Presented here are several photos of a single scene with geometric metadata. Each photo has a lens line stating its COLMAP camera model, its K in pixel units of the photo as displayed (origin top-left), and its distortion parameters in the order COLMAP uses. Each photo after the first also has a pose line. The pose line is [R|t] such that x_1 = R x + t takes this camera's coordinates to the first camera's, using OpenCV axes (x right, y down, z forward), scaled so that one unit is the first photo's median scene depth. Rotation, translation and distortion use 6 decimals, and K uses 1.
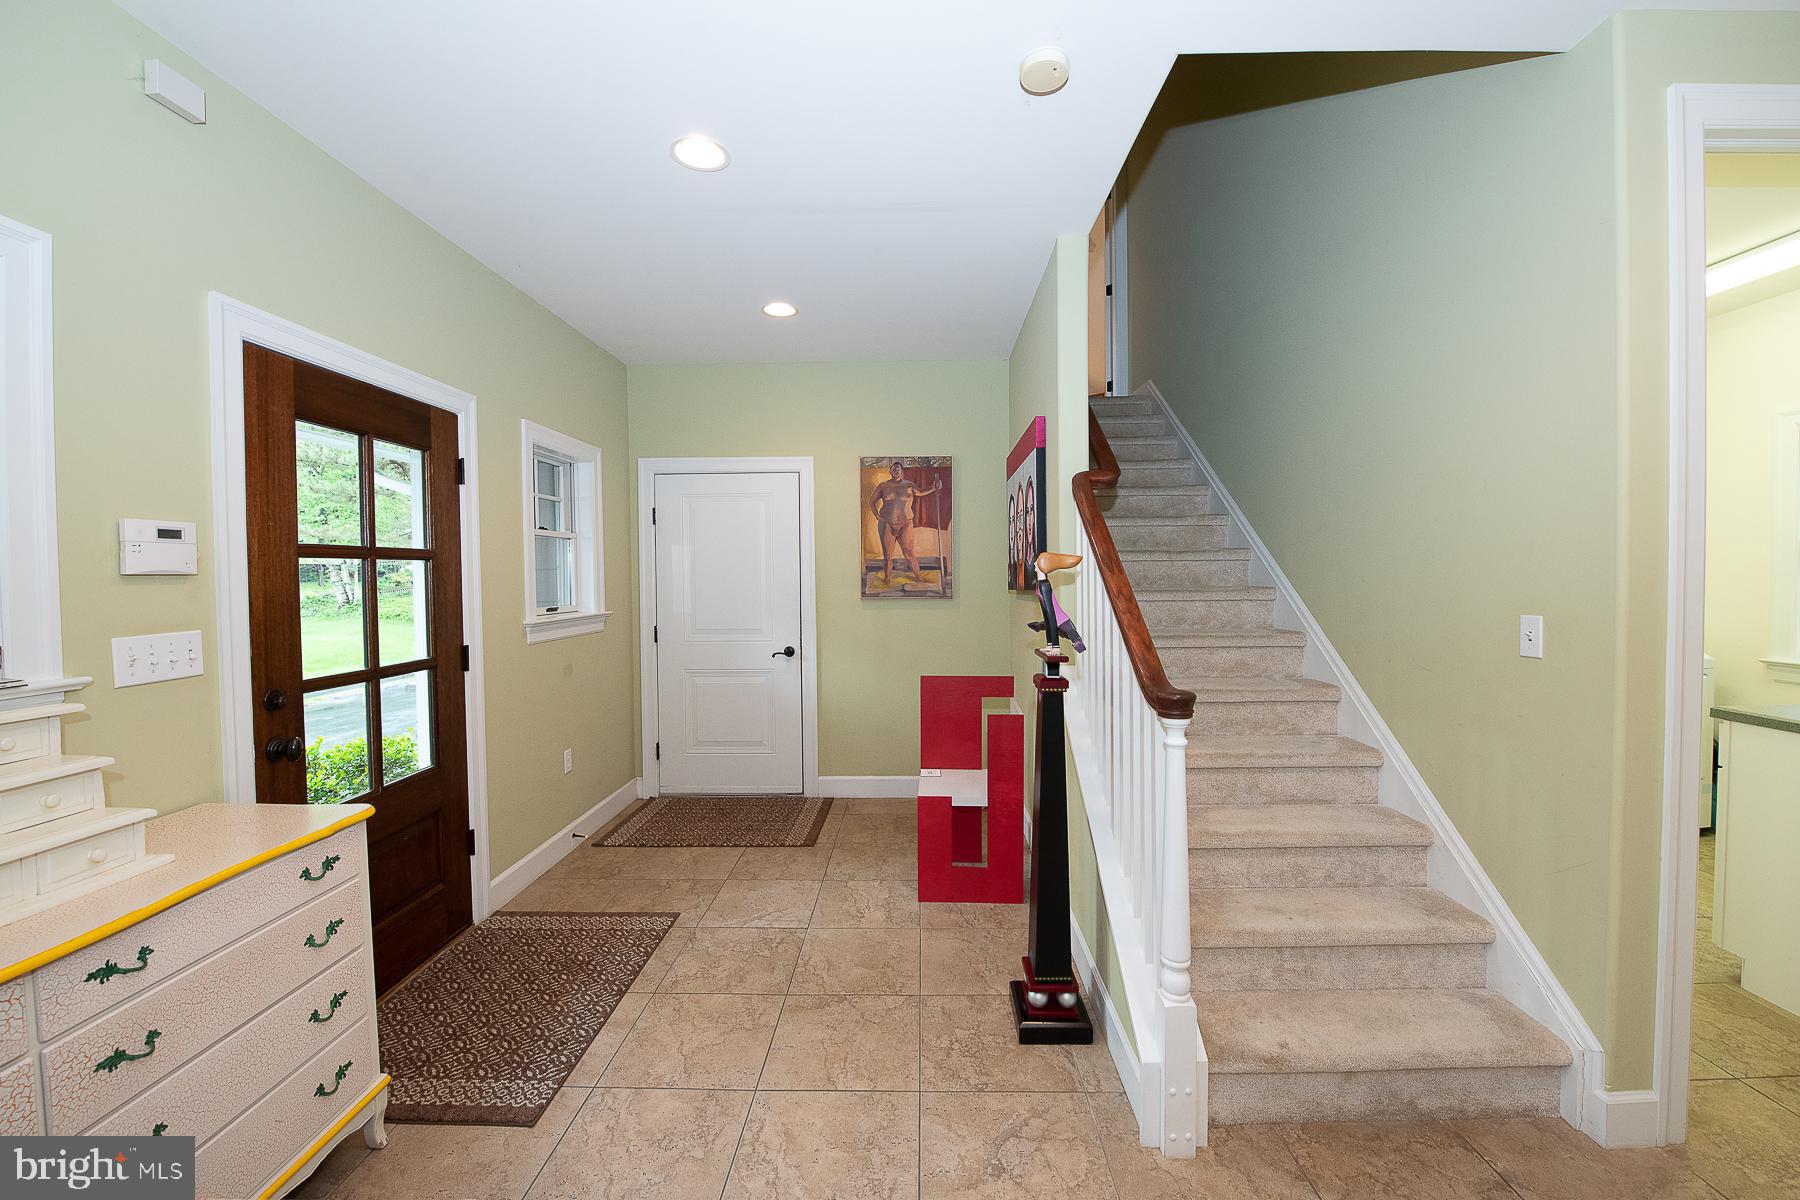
lens RADIAL K [[714.5, 0, 907.0], [0, 714.5, 592.7], [0, 0, 1]] dist [-0.017667, -0.002073]
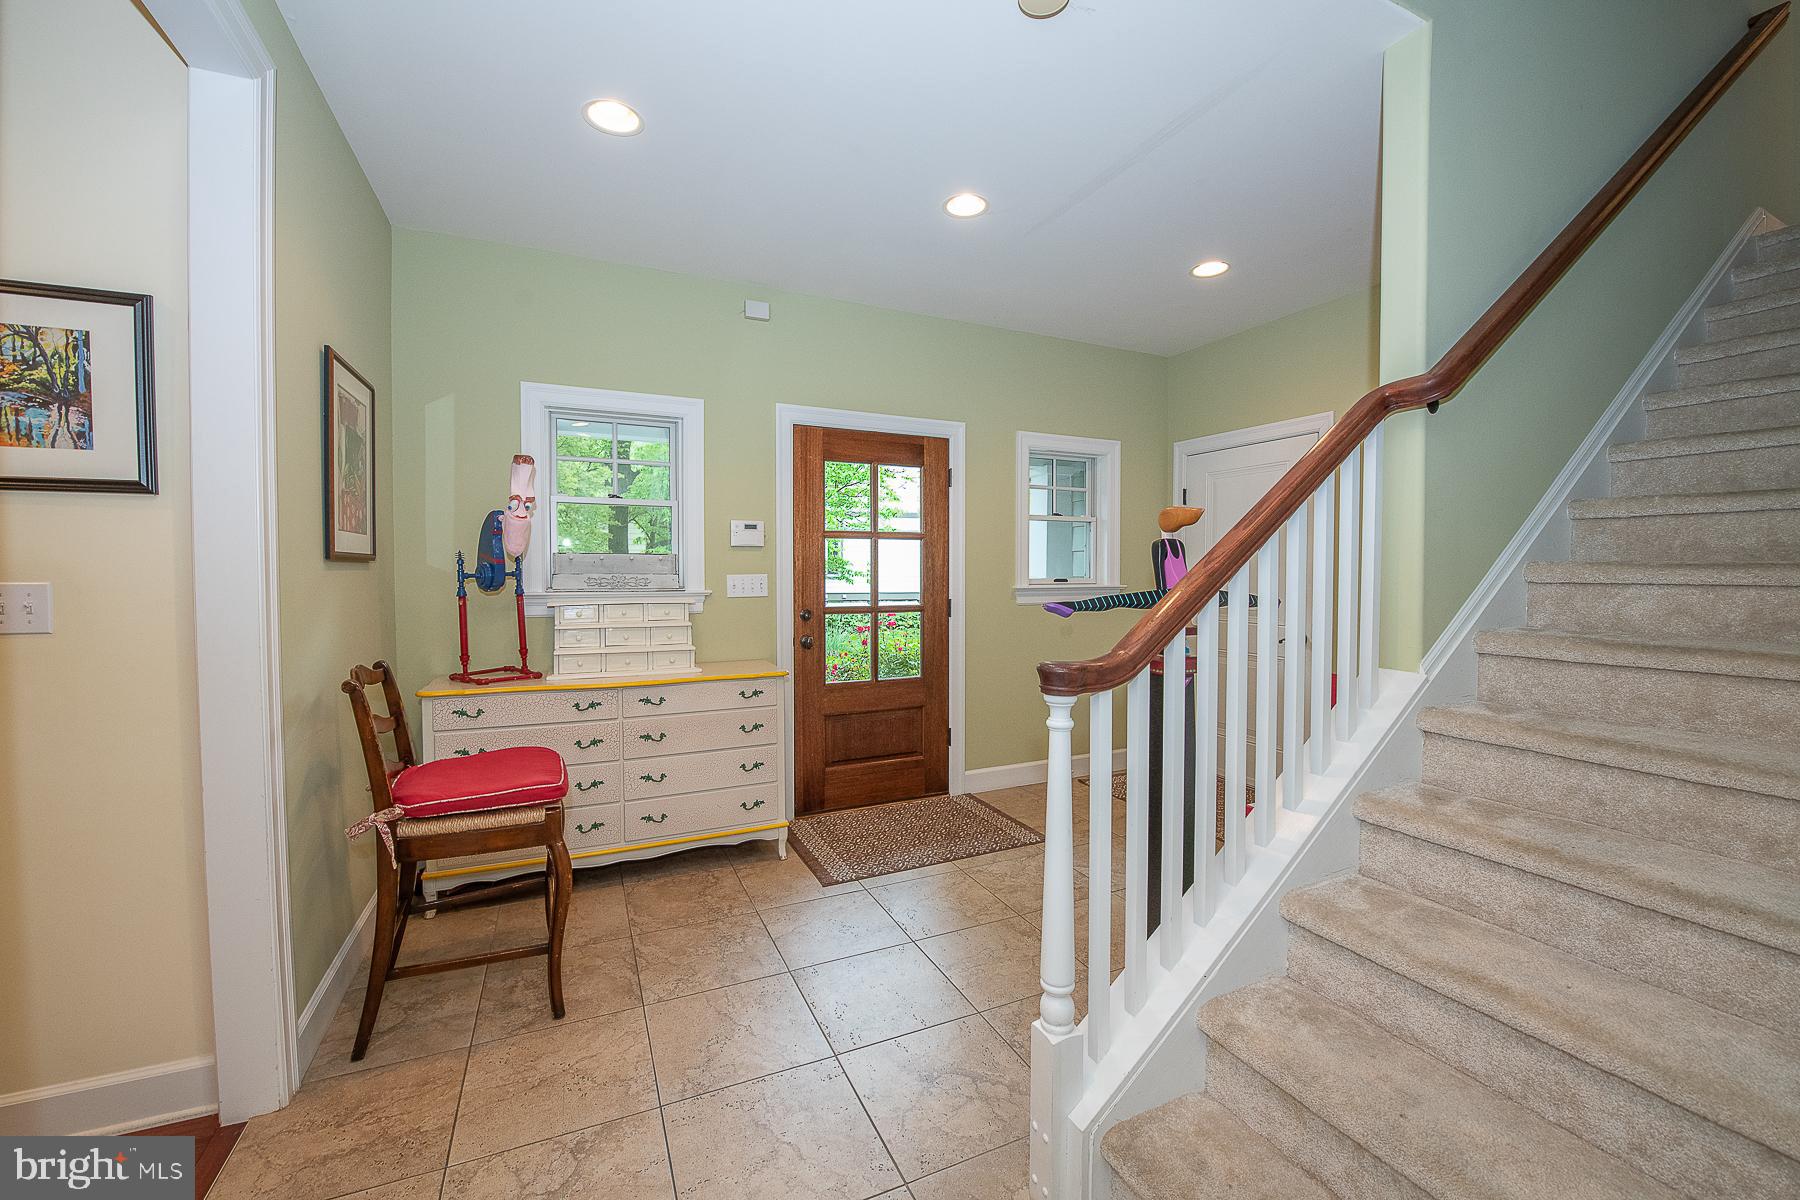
lens RADIAL K [[714.5, 0, 907.0], [0, 714.5, 592.7], [0, 0, 1]] dist [-0.017667, -0.002073]
pose [[0.442330, 0.036609, -0.896105, 0.760838], [-0.027647, 0.999248, 0.027176, 0.029910], [0.896426, 0.012754, 0.443009, 0.339661]]
